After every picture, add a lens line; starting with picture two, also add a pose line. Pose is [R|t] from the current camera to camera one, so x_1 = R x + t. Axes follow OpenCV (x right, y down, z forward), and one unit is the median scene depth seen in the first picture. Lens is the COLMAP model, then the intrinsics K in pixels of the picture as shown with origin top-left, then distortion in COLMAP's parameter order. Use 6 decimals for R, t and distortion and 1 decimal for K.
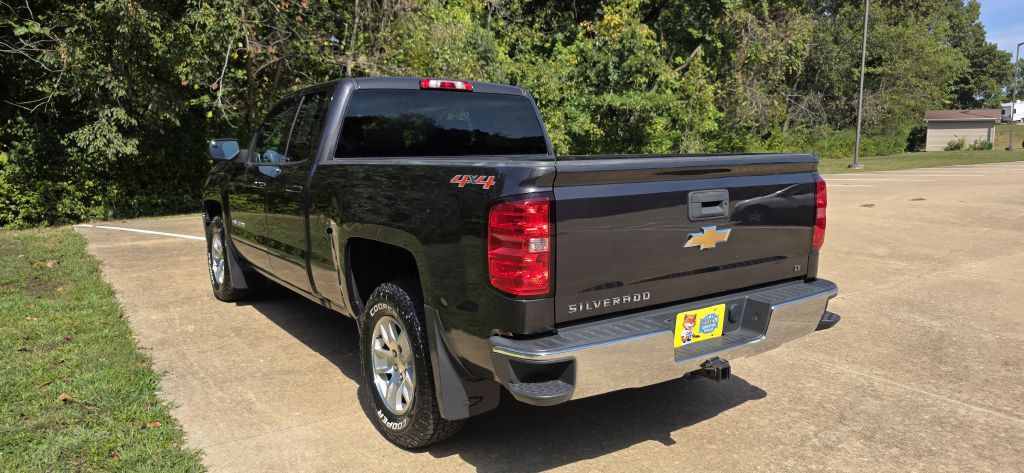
lens RADIAL K [[668.0, 0, 514.5], [0, 668.0, 236.3], [0, 0, 1]] dist [0.031152, -0.021539]
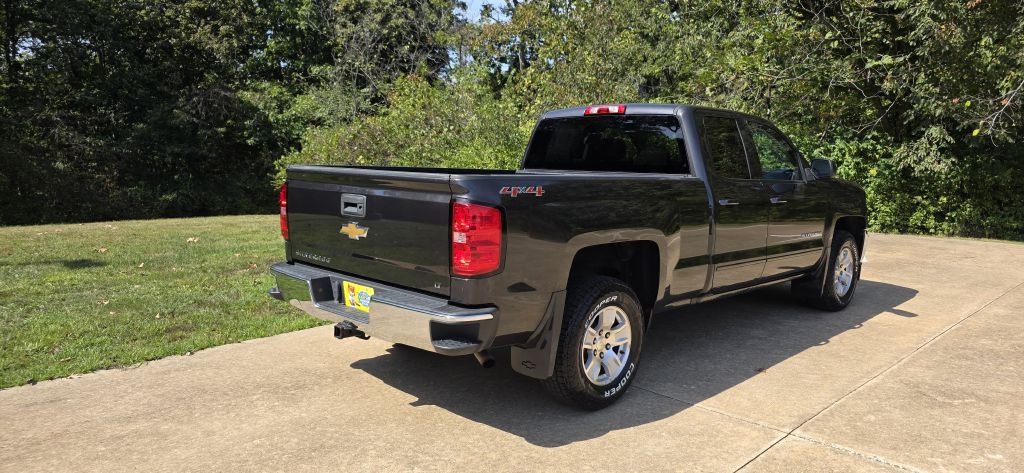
lens RADIAL K [[668.7, 0, 529.2], [0, 668.7, 255.8], [0, 0, 1]] dist [0.004934, -0.003115]
pose [[0.227224, 0.160105, -0.960591, 0.280523], [-0.156510, 0.979575, 0.126247, -0.029080], [0.961183, 0.121656, 0.247641, 0.171833]]
